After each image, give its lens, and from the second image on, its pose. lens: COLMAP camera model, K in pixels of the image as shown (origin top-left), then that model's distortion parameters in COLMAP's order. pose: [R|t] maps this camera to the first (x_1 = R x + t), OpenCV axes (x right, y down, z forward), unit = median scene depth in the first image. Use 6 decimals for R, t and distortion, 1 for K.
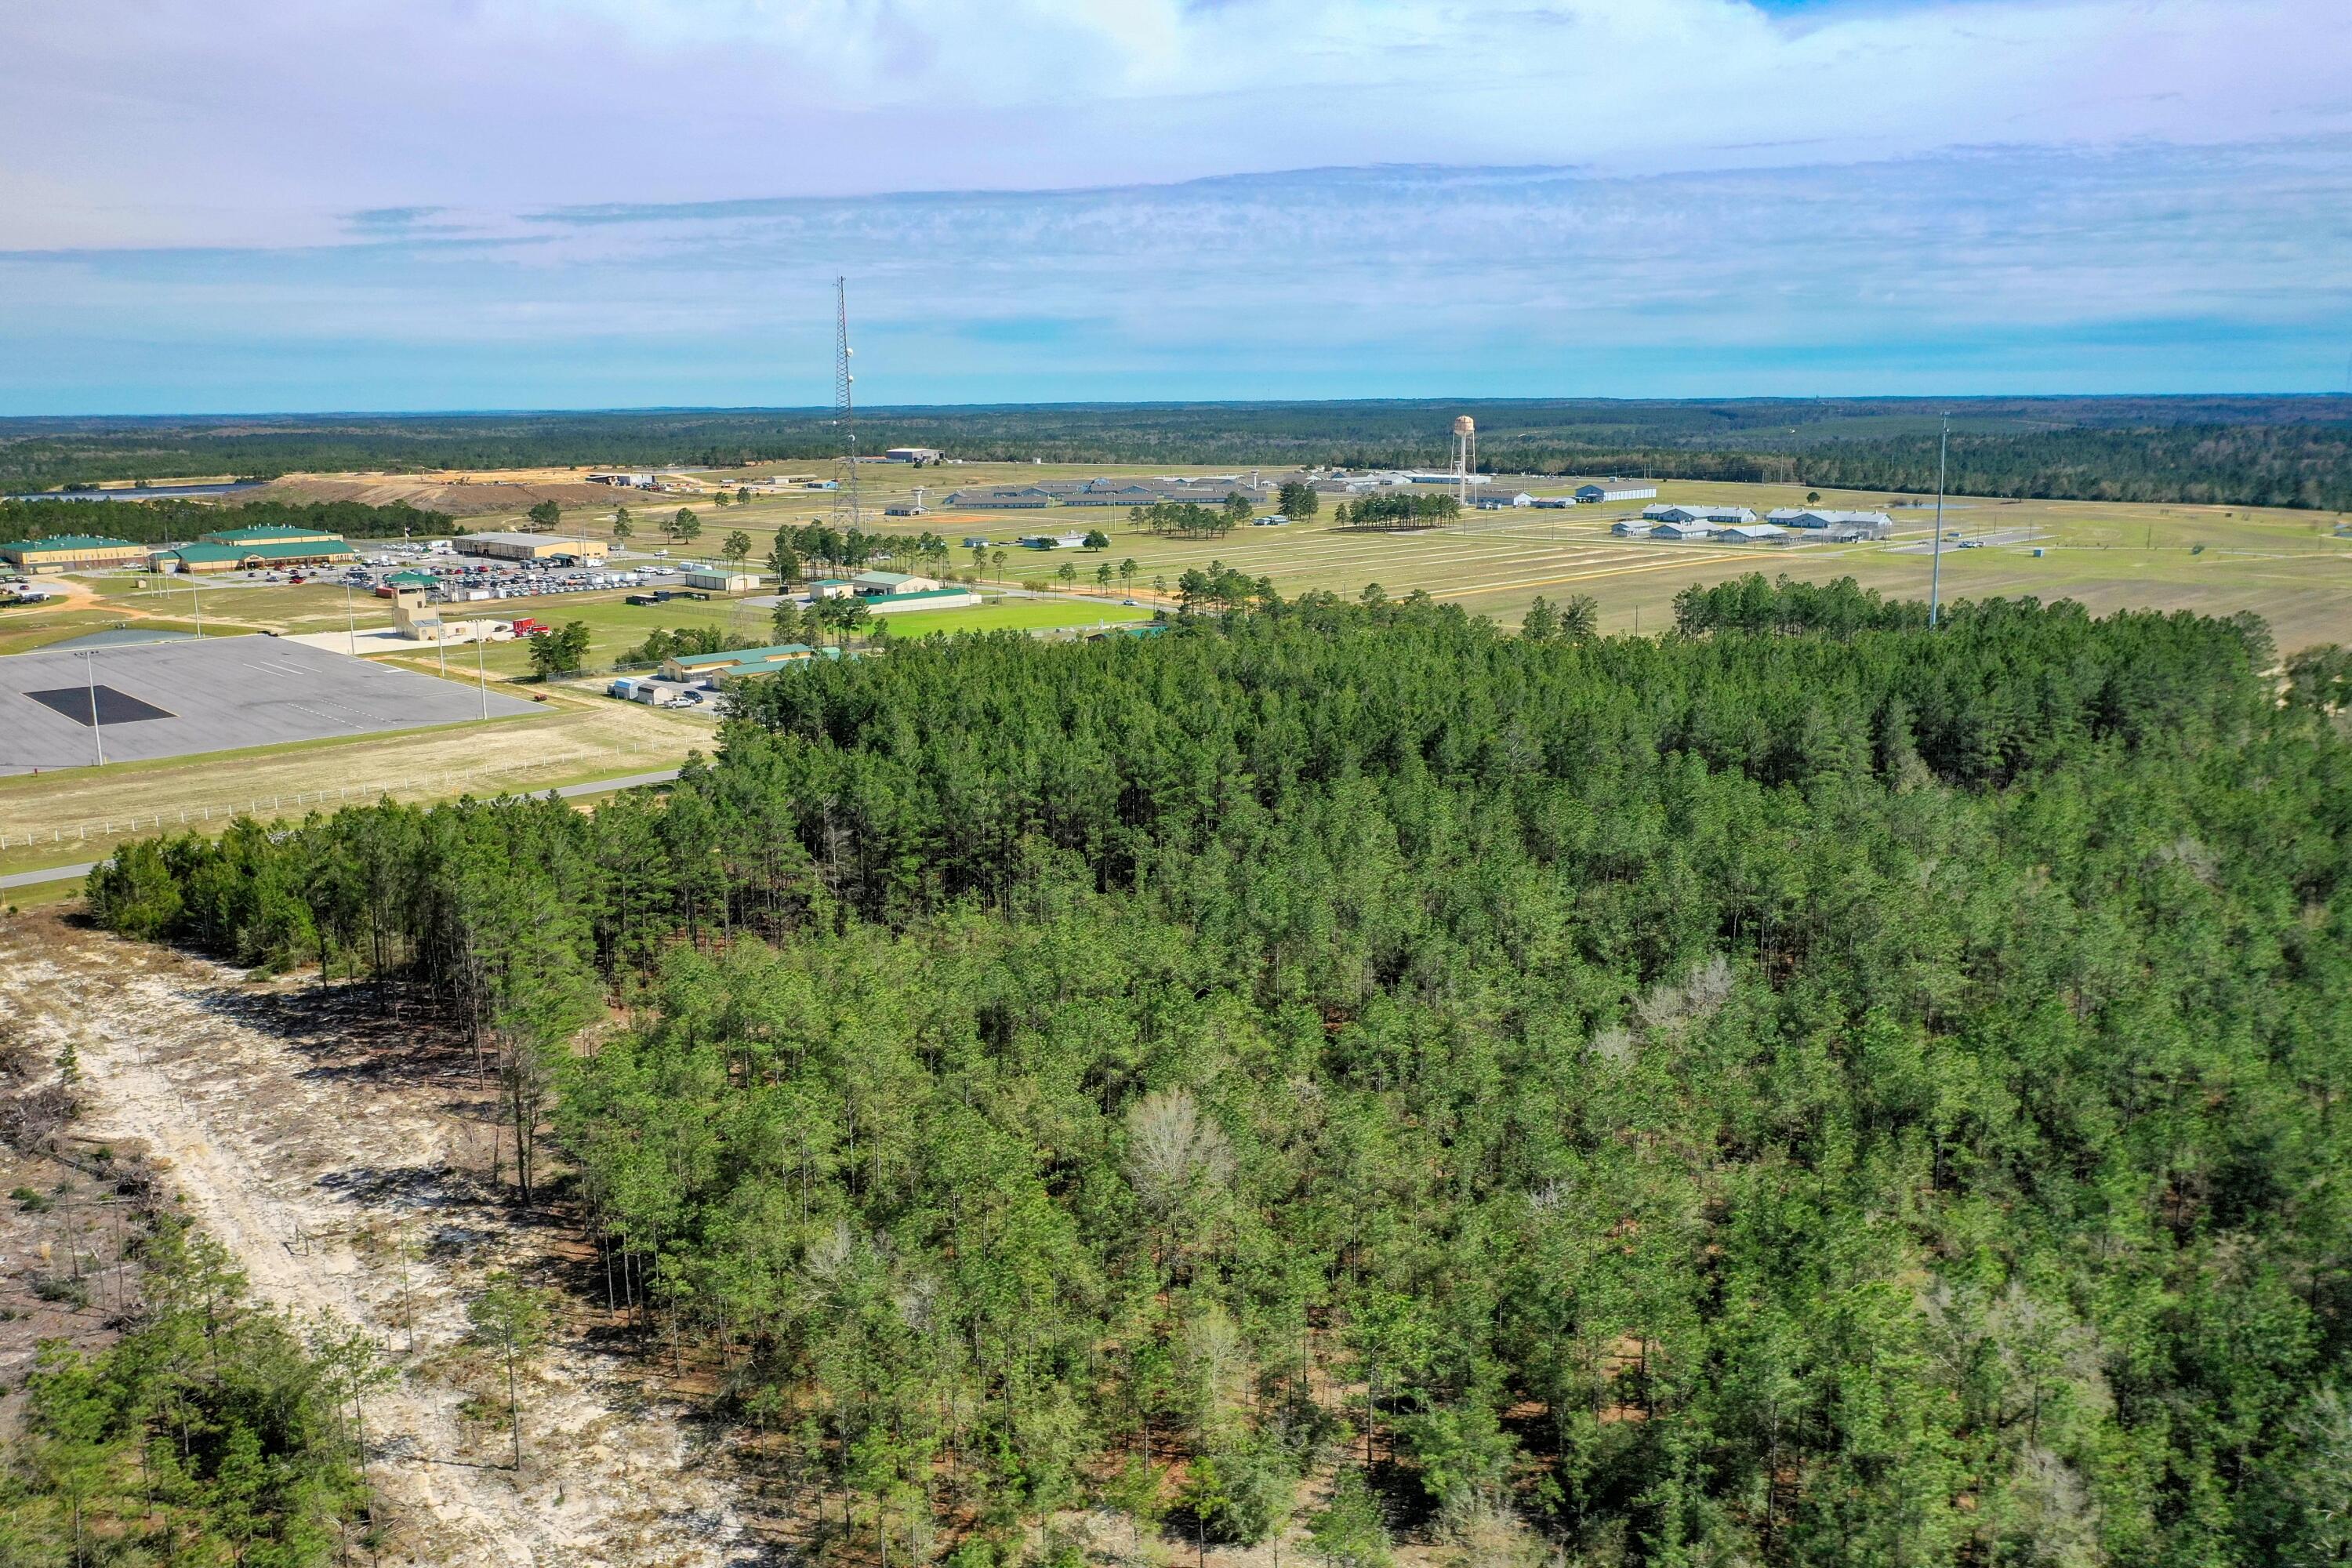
lens RADIAL K [[1866.1, 0, 1166.0], [0, 1866.1, 781.3], [0, 0, 1]] dist [0.007485, -0.009085]
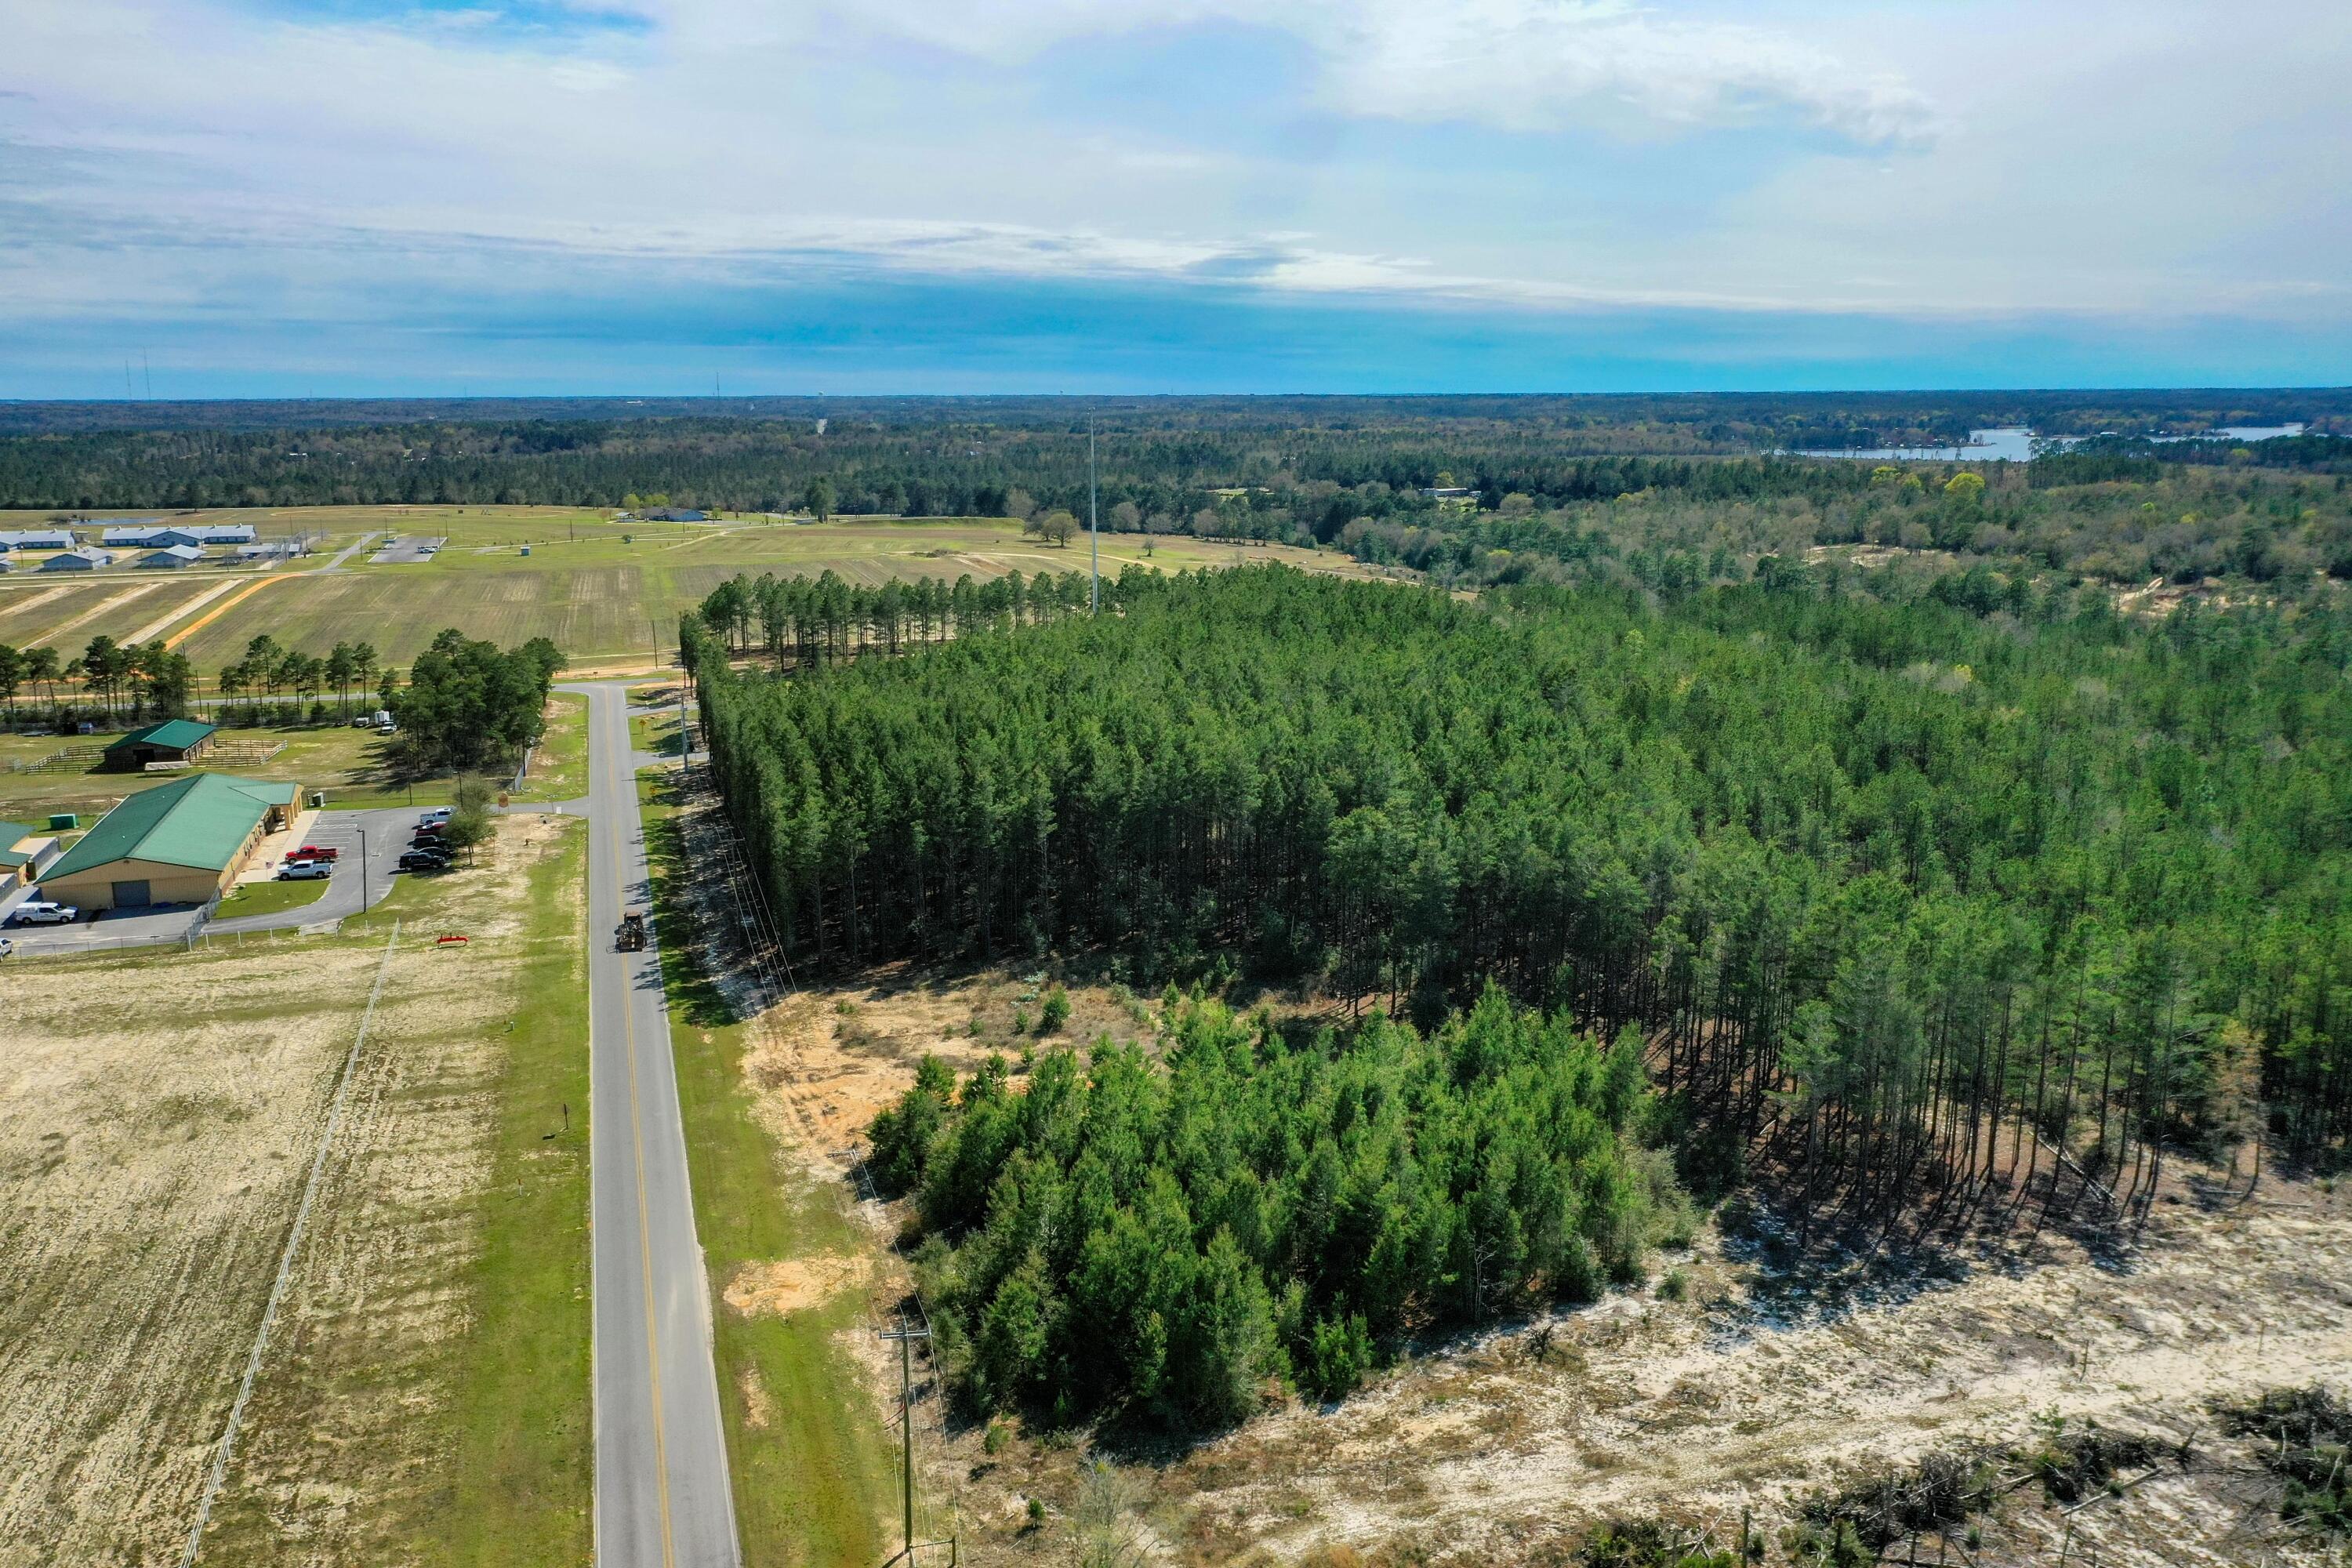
lens RADIAL K [[1866.1, 0, 1166.0], [0, 1866.1, 781.3], [0, 0, 1]] dist [0.007485, -0.009085]
pose [[0.435349, -0.181523, 0.881771, -1.078113], [0.185187, 0.976571, 0.109607, -0.162908], [-0.881009, 0.115576, 0.458766, 0.828504]]
